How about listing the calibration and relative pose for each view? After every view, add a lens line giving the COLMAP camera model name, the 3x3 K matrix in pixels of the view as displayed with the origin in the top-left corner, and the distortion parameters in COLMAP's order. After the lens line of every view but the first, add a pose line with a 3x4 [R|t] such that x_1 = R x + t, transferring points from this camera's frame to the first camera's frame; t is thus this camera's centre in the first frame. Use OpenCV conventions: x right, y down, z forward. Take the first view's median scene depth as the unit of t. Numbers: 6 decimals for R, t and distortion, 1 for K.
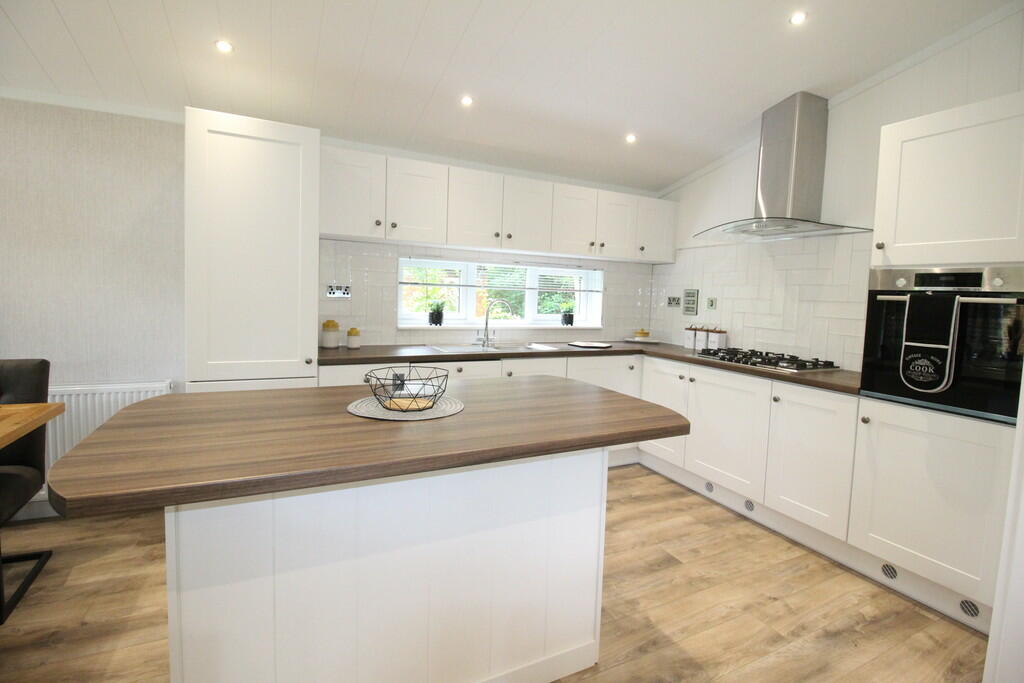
lens RADIAL K [[476.4, 0, 515.3], [0, 476.4, 333.6], [0, 0, 1]] dist [-0.025163, -0.000629]
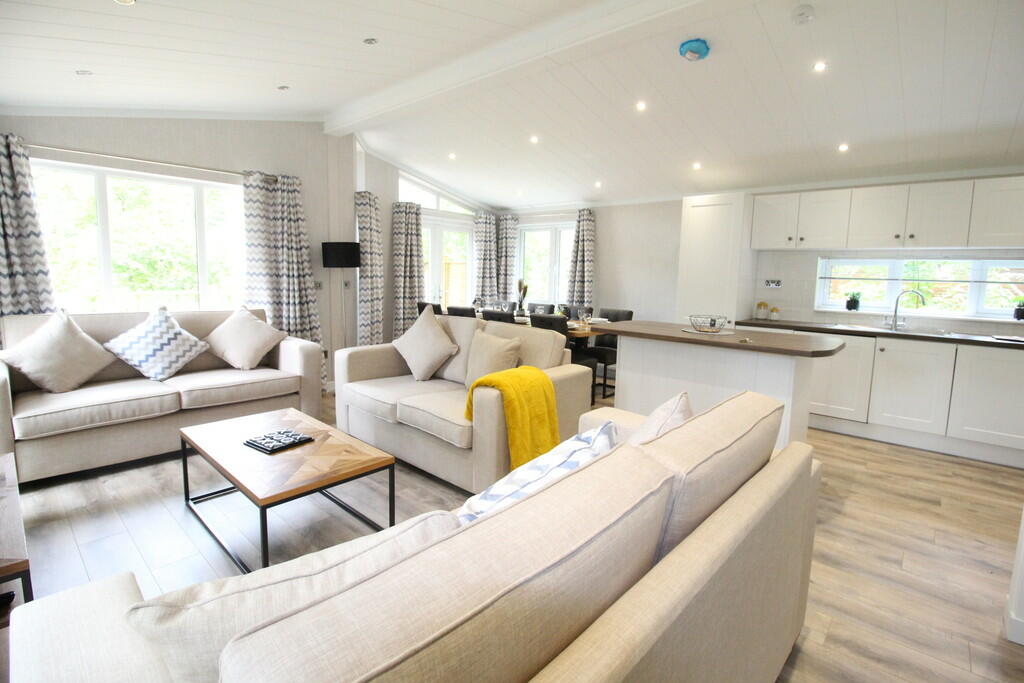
lens RADIAL K [[476.4, 0, 511.1], [0, 476.4, 338.3], [0, 0, 1]] dist [-0.025163, -0.000629]
pose [[0.365810, 0.094278, -0.925902, 0.793486], [-0.092011, 0.993646, 0.064823, 0.069025], [0.926130, 0.061480, 0.372160, -0.371003]]
